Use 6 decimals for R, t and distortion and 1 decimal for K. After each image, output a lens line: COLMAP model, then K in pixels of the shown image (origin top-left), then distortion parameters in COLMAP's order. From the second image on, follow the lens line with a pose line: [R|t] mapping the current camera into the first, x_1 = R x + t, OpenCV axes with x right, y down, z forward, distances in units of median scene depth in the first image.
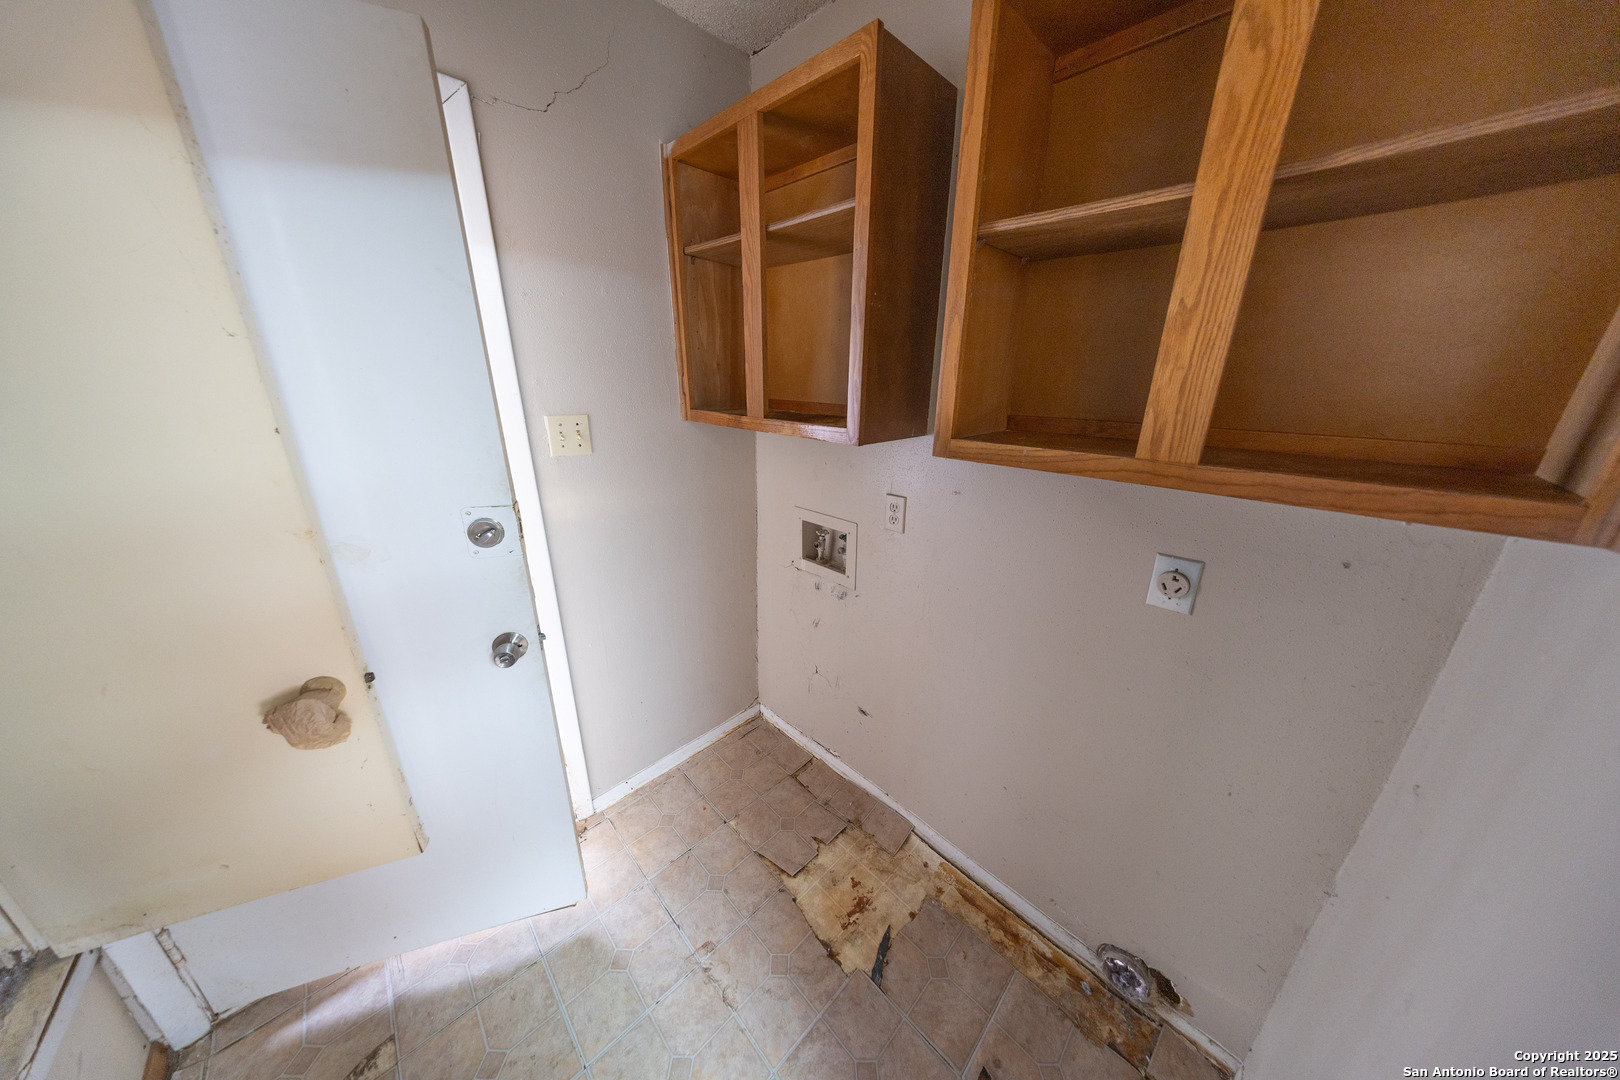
lens RADIAL K [[476.5, 0, 810.6], [0, 476.5, 533.1], [0, 0, 1]] dist [0.000457, -0.000156]
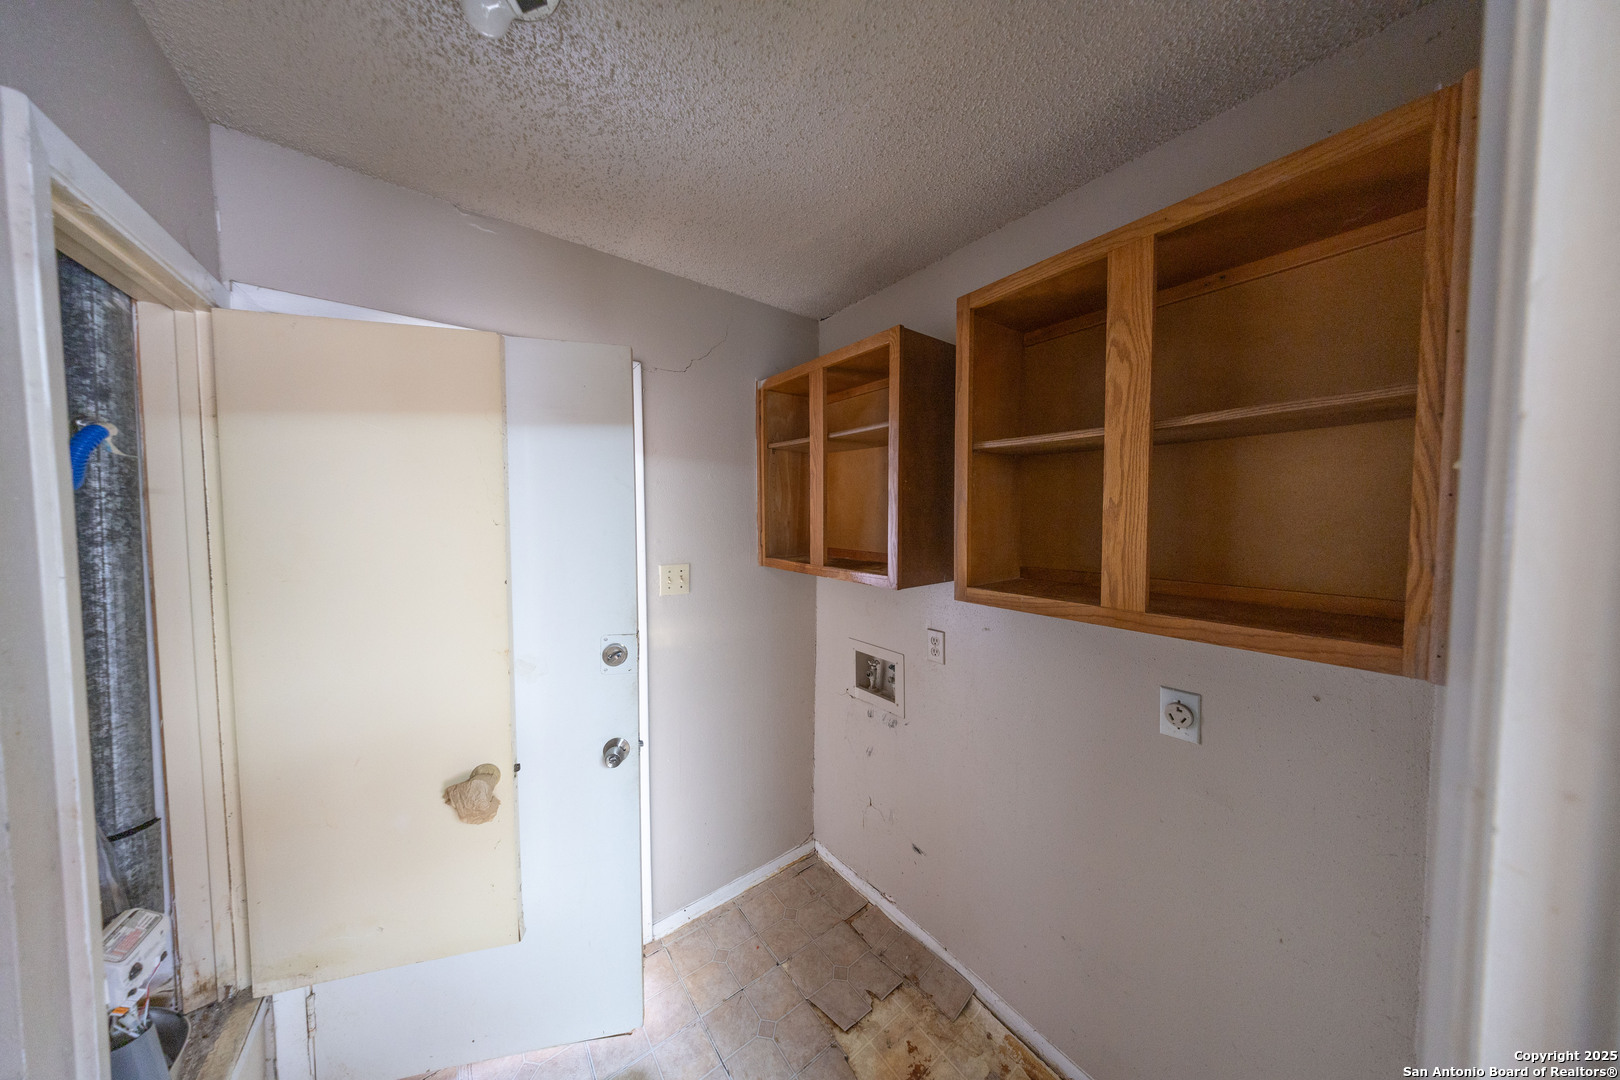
lens RADIAL K [[476.5, 0, 810.6], [0, 476.5, 533.1], [0, 0, 1]] dist [0.000457, -0.000156]
pose [[0.992371, -0.008552, -0.122987, 0.020975], [-0.024908, 0.963112, -0.267947, 0.010952], [0.120742, 0.268967, 0.955551, -0.208916]]
